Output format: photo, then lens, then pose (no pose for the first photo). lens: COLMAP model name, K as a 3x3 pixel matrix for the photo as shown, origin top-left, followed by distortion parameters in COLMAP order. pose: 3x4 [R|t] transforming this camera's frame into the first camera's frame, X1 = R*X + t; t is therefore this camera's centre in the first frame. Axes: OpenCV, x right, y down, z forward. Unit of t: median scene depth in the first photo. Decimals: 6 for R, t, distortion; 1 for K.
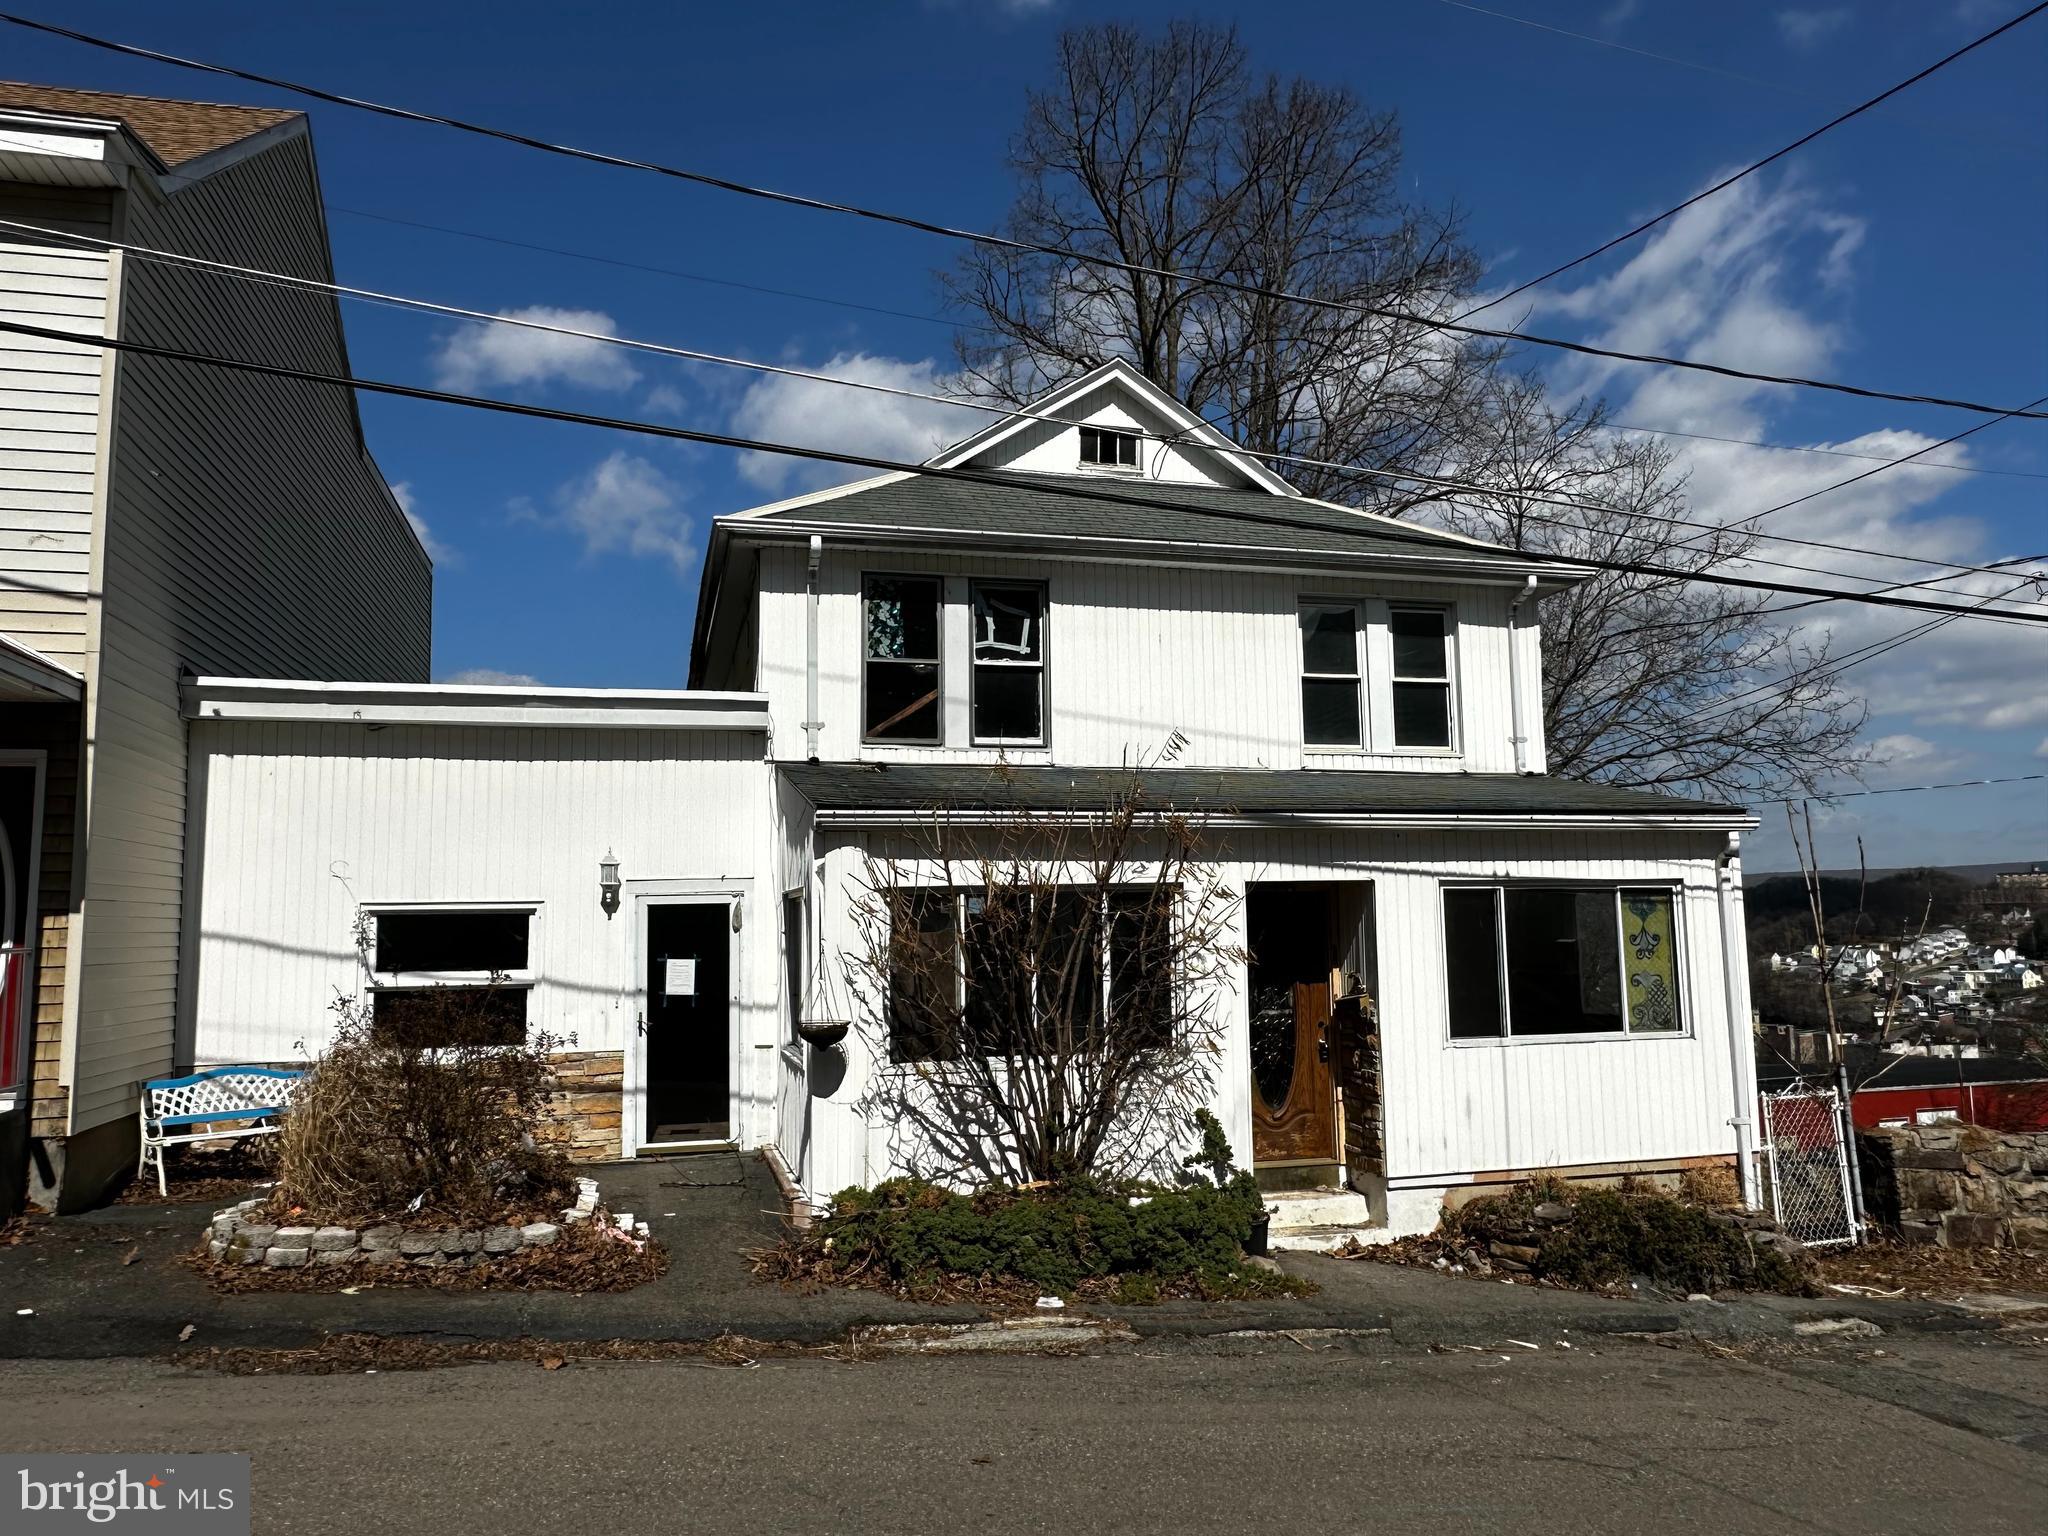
lens RADIAL K [[1387.4, 0, 1025.5], [0, 1387.4, 768.4], [0, 0, 1]] dist [-0.005533, 0.003237]
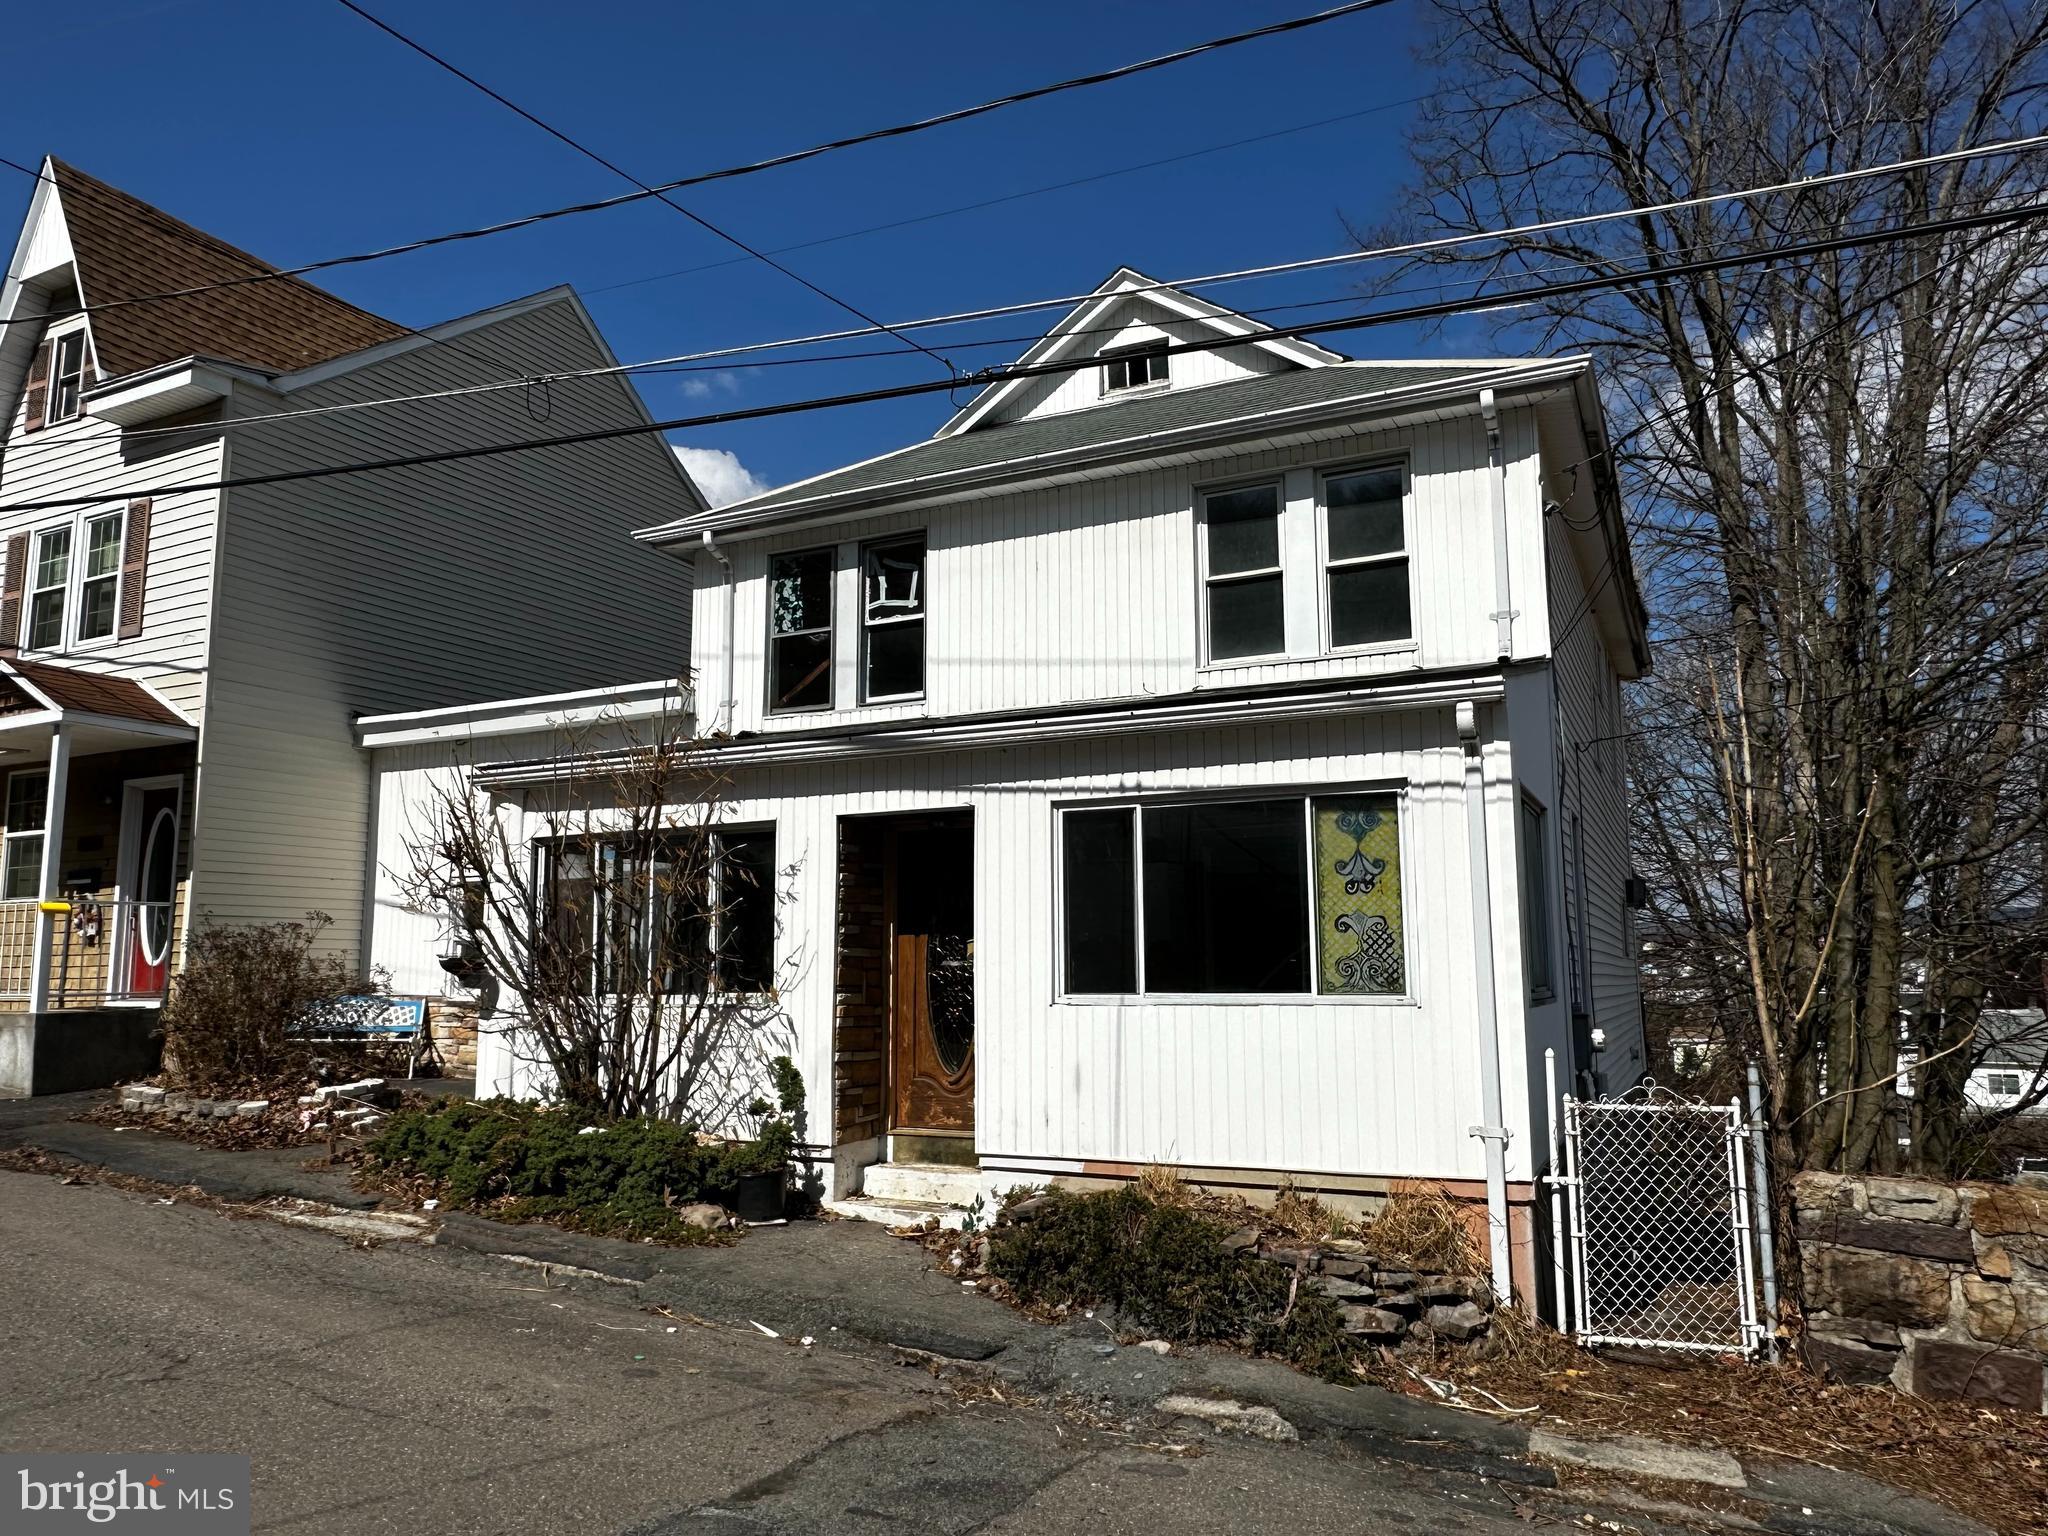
lens RADIAL K [[1387.4, 0, 1029.3], [0, 1387.4, 771.8], [0, 0, 1]] dist [-0.005533, 0.003237]
pose [[0.759846, -0.083205, -0.644756, 0.771359], [0.072569, 0.996433, -0.043066, 0.092014], [0.646040, -0.014066, 0.763174, 0.341093]]
